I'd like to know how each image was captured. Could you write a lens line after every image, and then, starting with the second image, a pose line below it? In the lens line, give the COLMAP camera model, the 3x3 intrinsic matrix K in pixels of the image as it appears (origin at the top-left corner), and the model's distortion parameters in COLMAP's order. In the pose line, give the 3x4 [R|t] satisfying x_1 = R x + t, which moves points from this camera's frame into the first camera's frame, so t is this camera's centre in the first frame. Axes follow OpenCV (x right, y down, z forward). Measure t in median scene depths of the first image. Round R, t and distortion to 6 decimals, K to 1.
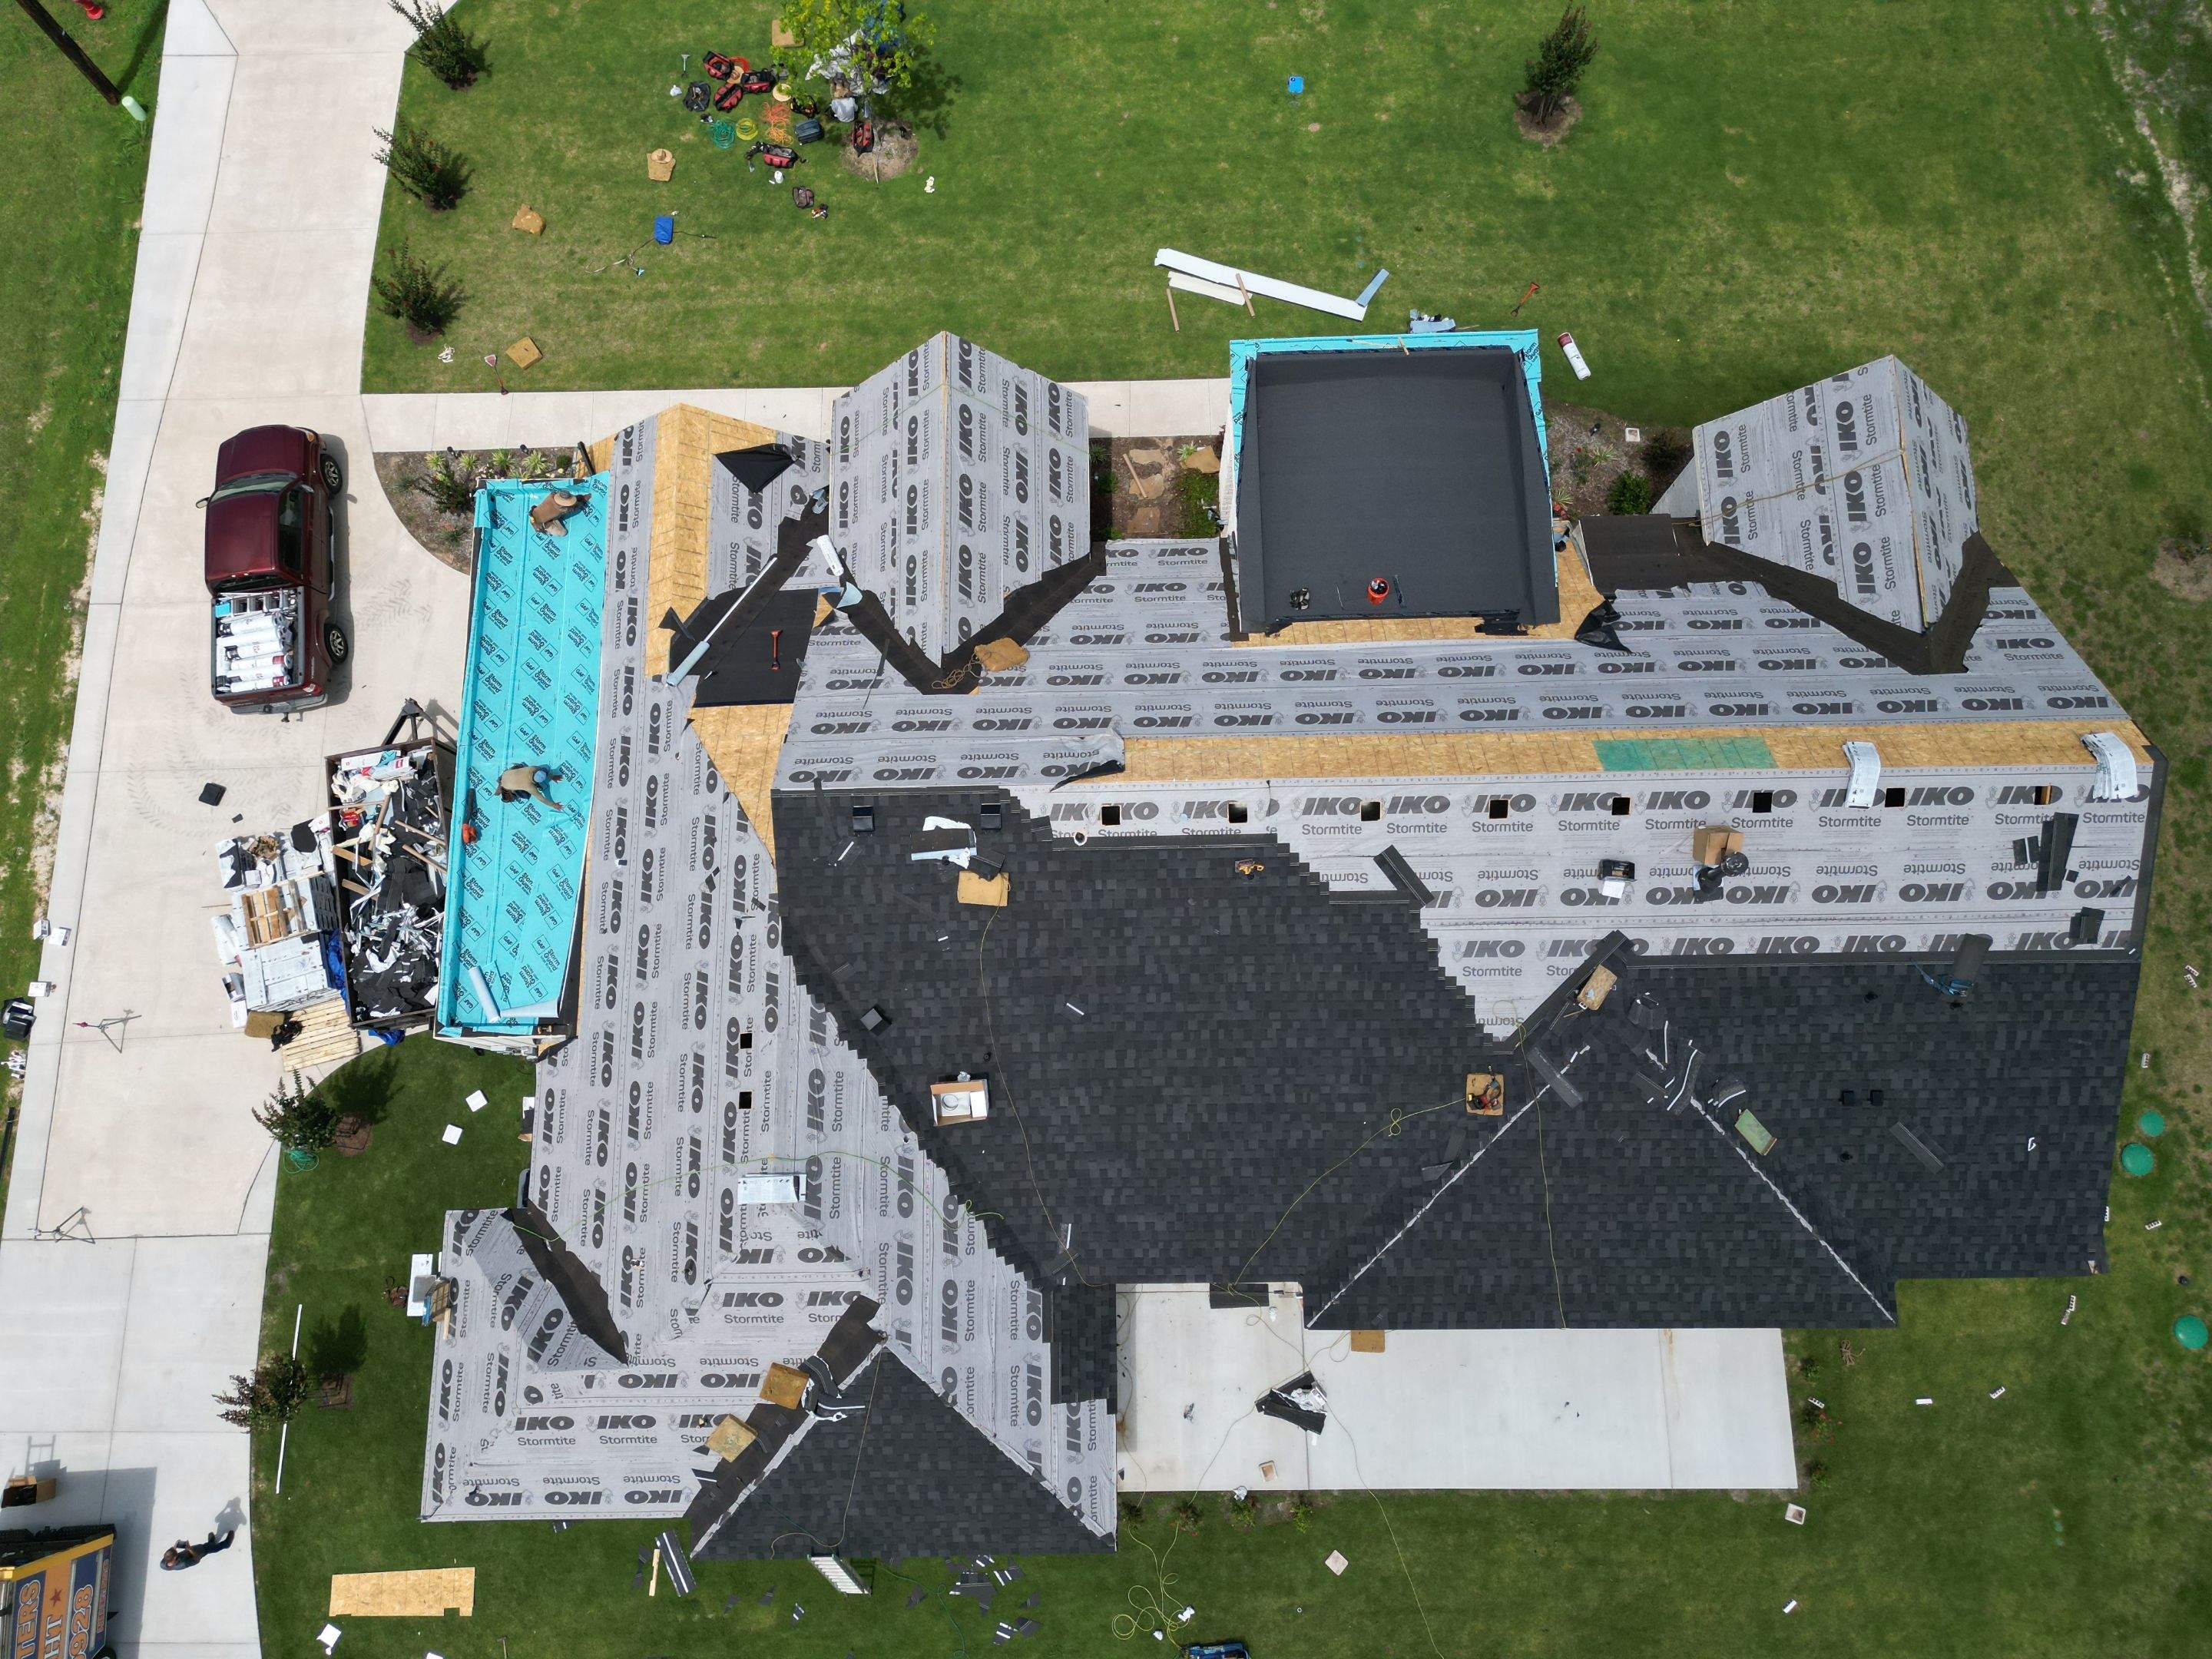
lens RADIAL K [[1540.2, 0, 1106.0], [0, 1540.2, 829.5], [0, 0, 1]] dist [0.072228, -0.071235]
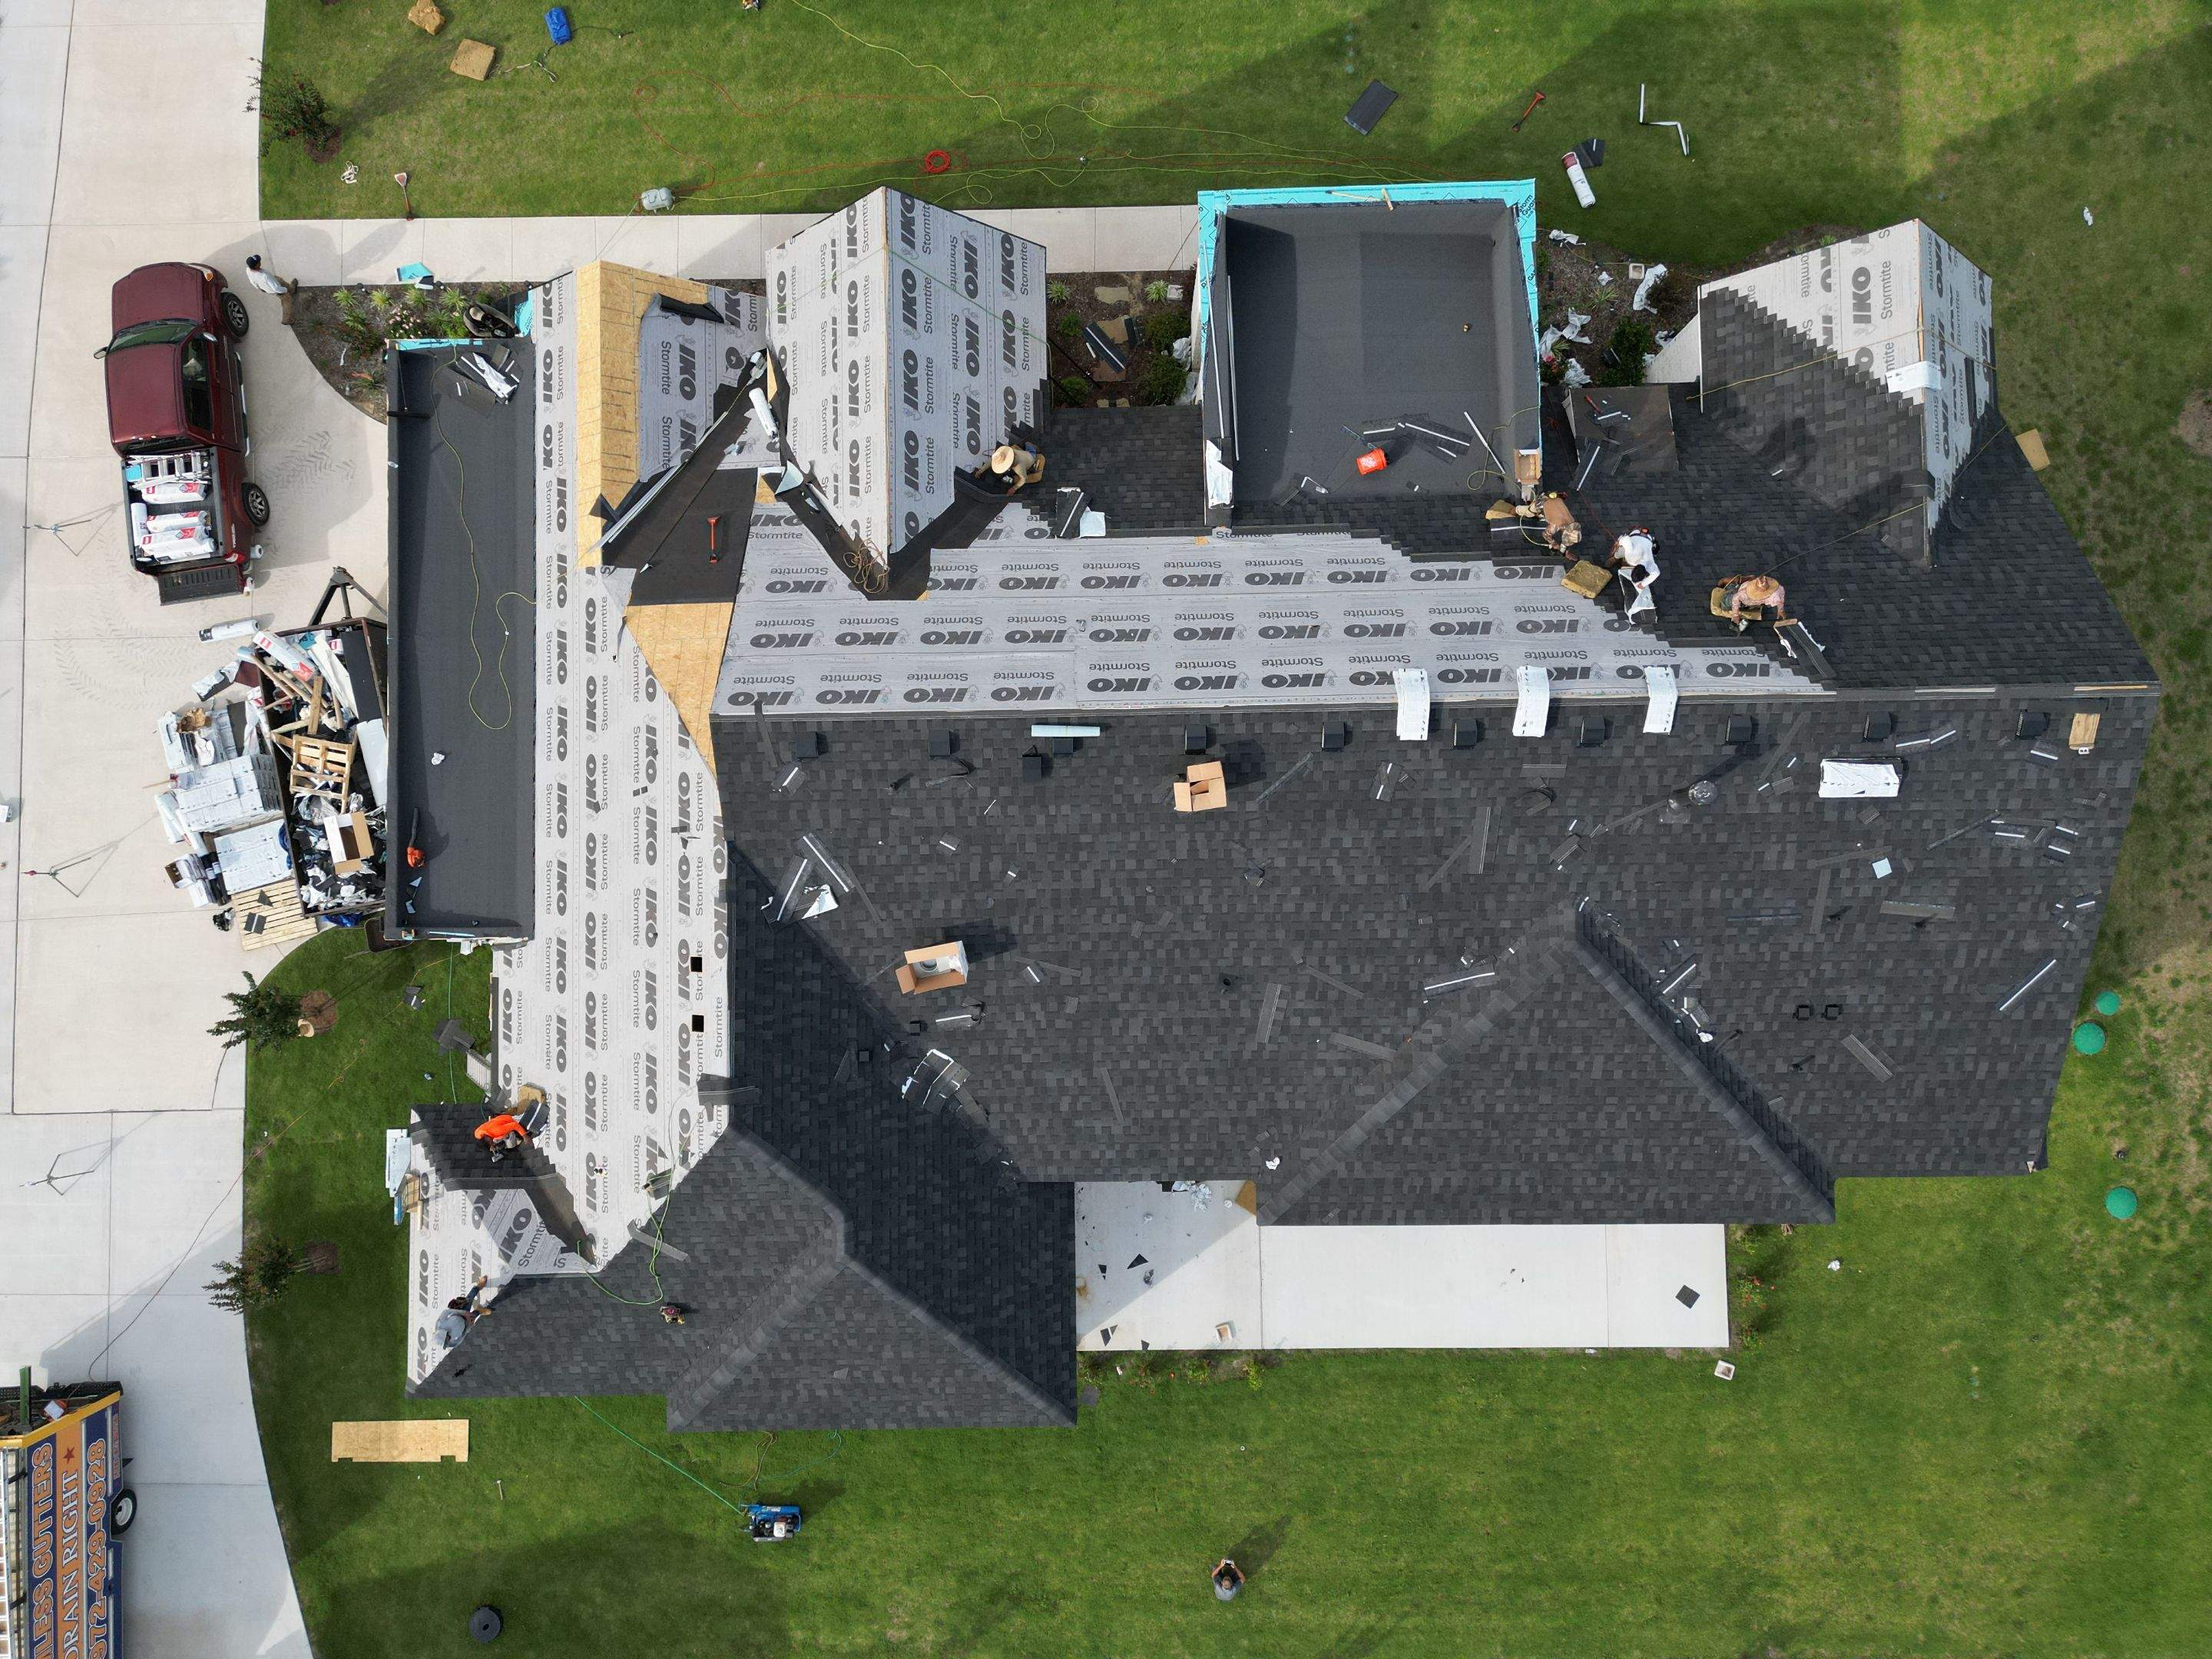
lens RADIAL K [[1540.2, 0, 1106.0], [0, 1540.2, 829.5], [0, 0, 1]] dist [0.072228, -0.071235]
pose [[0.999995, -0.000129, 0.003249, 0.023394], [-0.000431, 0.985124, 0.171843, -0.106240], [-0.003223, -0.171843, 0.985119, 0.034287]]
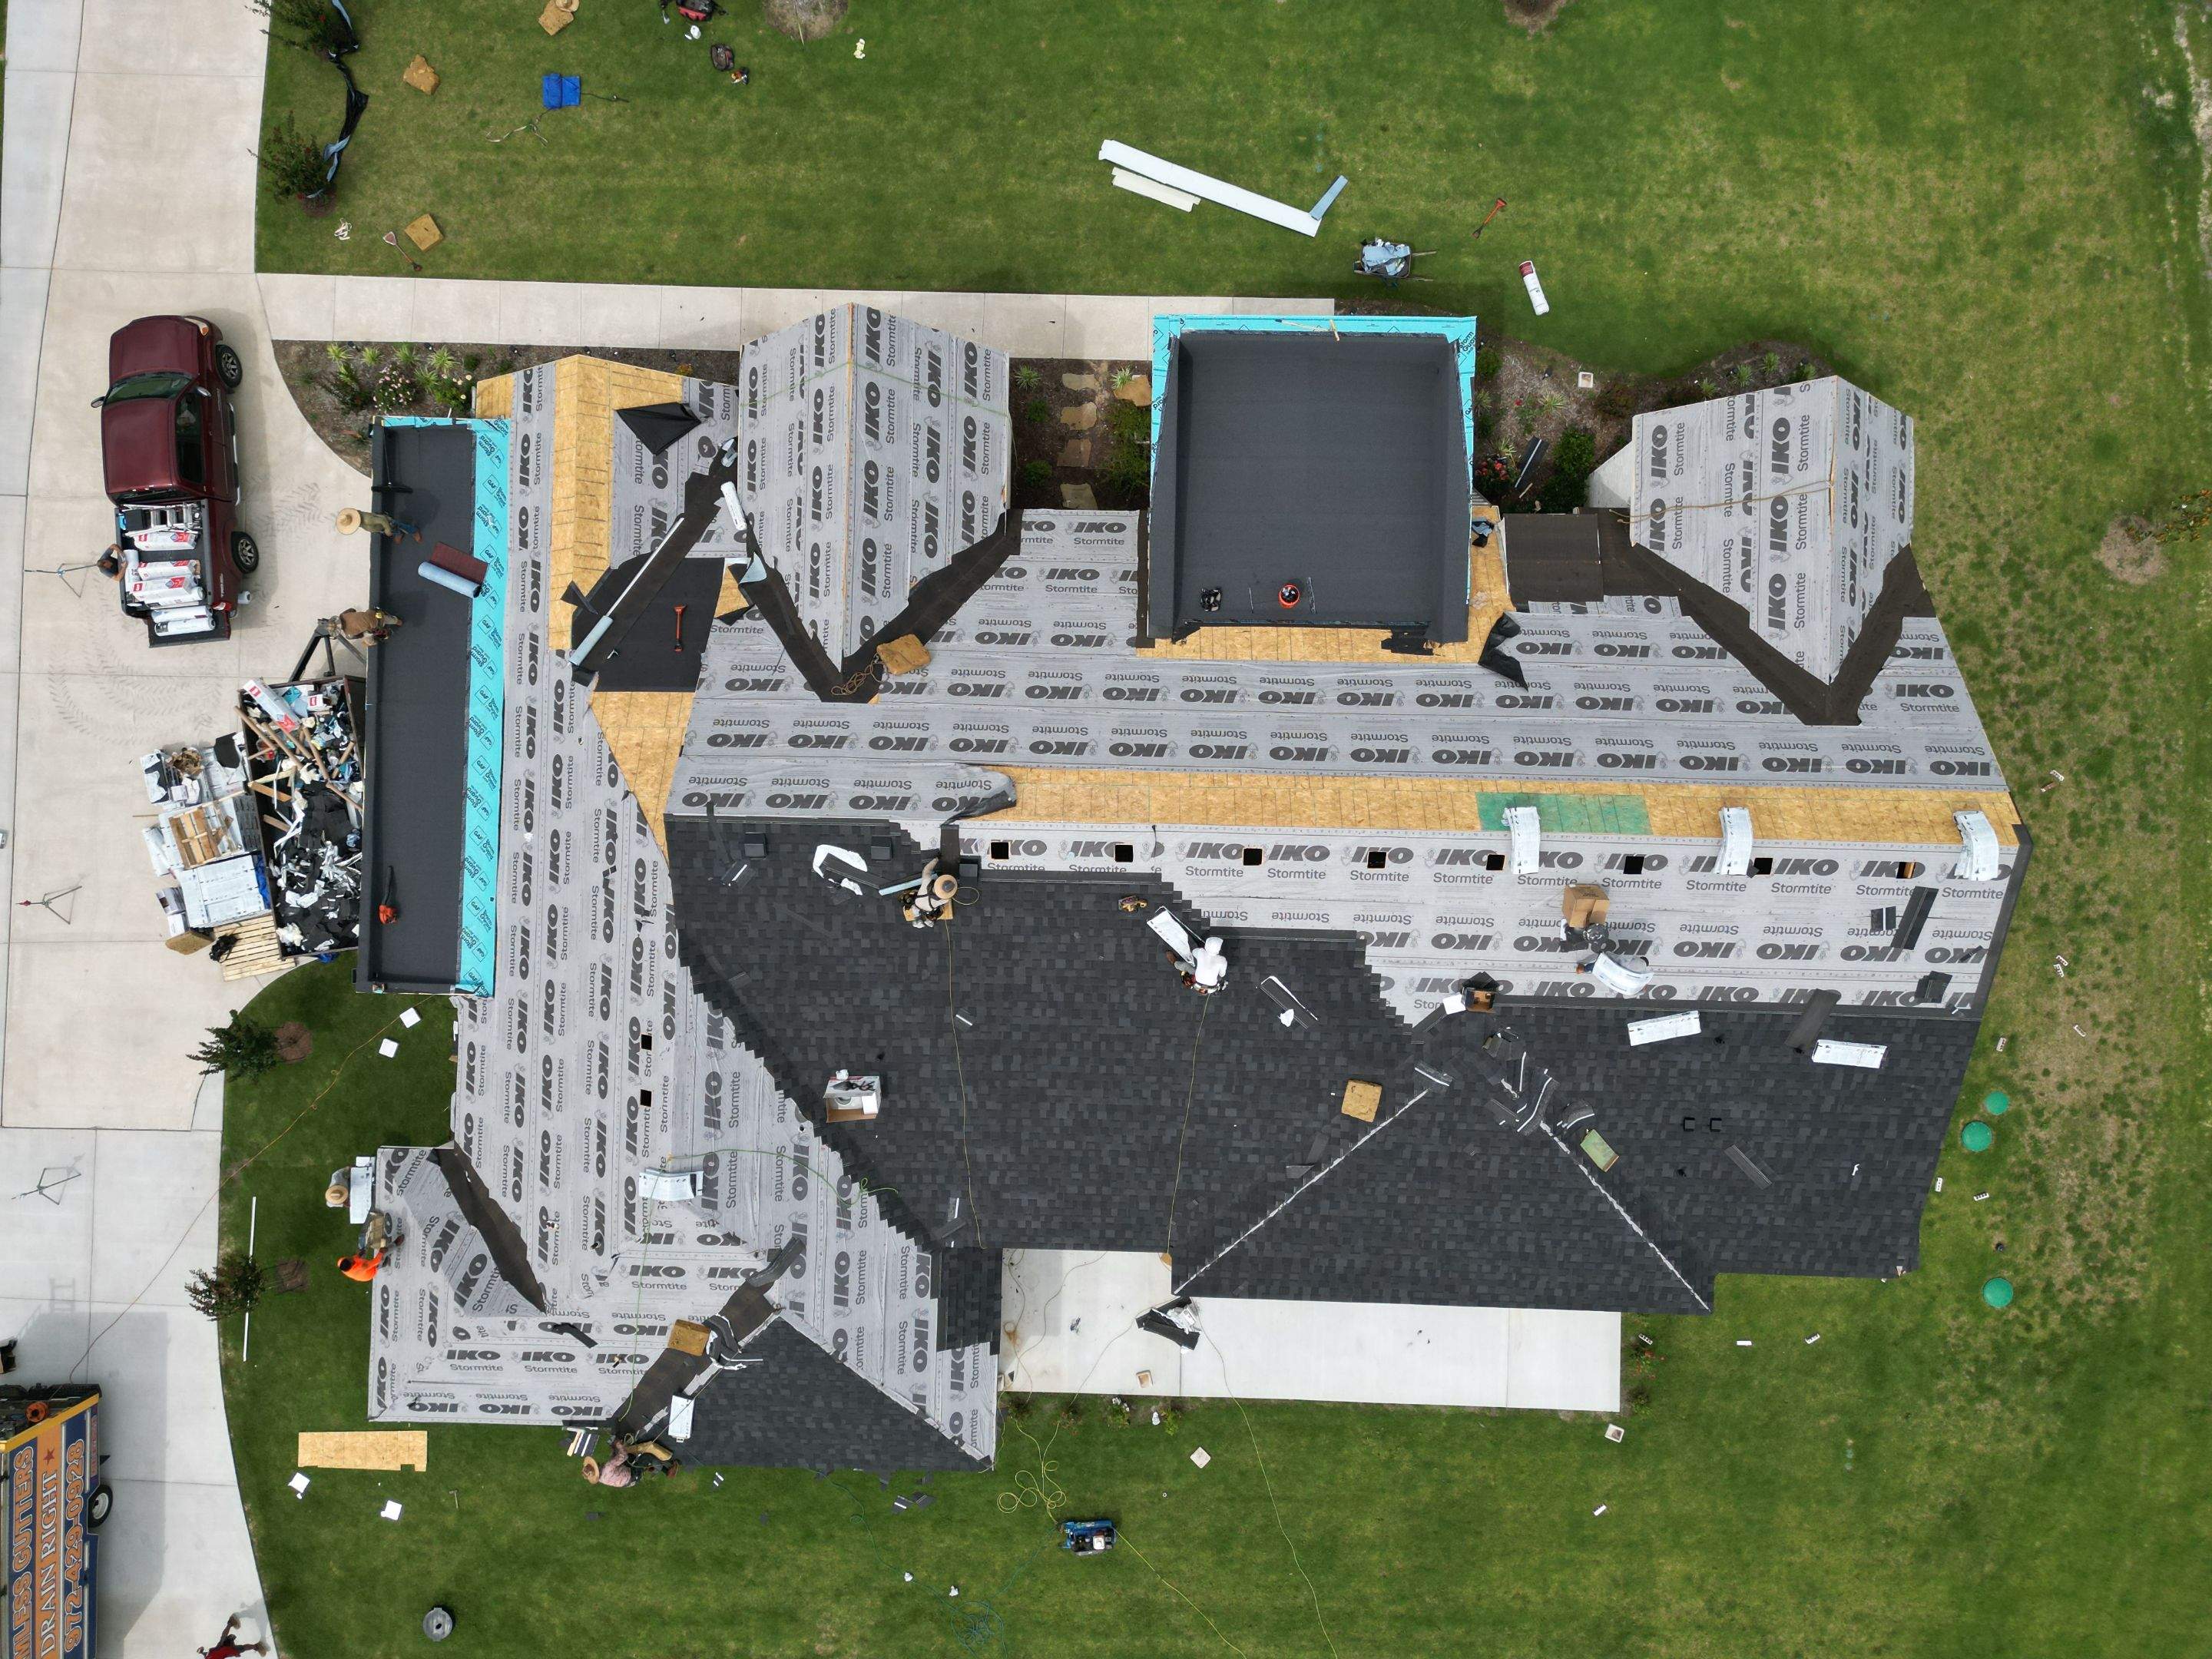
lens RADIAL K [[1540.2, 0, 1106.0], [0, 1540.2, 829.5], [0, 0, 1]] dist [0.072228, -0.071235]
pose [[0.999199, 0.039742, 0.004582, 0.060765], [-0.039832, 0.977642, 0.206468, -0.209164], [0.003726, -0.206485, 0.978443, 0.002735]]
